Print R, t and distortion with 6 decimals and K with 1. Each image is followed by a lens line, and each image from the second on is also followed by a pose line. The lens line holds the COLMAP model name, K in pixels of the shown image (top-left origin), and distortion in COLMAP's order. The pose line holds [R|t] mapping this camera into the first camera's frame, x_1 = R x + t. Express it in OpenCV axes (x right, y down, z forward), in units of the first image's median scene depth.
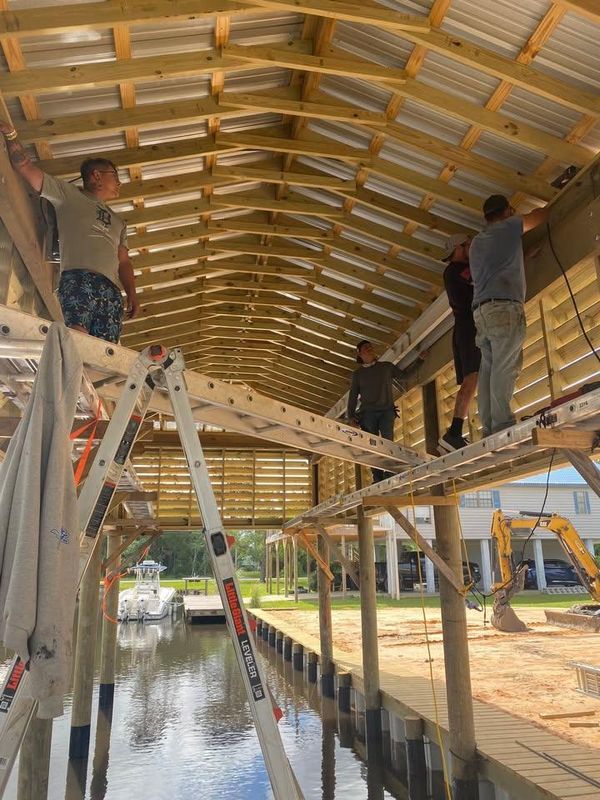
lens RADIAL K [[605.9, 0, 290.6], [0, 605.9, 398.7], [0, 0, 1]] dist [0.047985, -0.141657]
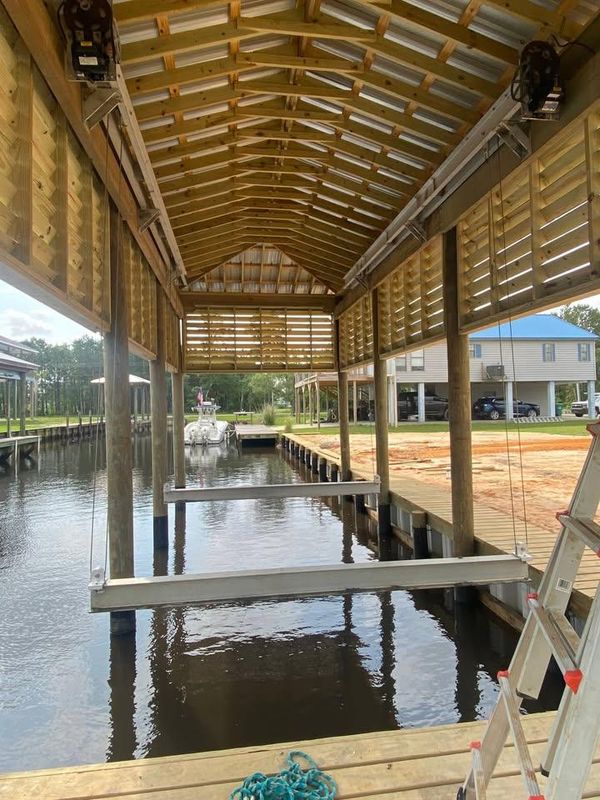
lens RADIAL K [[605.9, 0, 290.6], [0, 605.9, 398.7], [0, 0, 1]] dist [0.047985, -0.141657]
pose [[0.997029, -0.015610, -0.075426, 0.040221], [0.036494, 0.958093, 0.284123, -0.091283], [0.067830, -0.286032, 0.955816, -0.209095]]
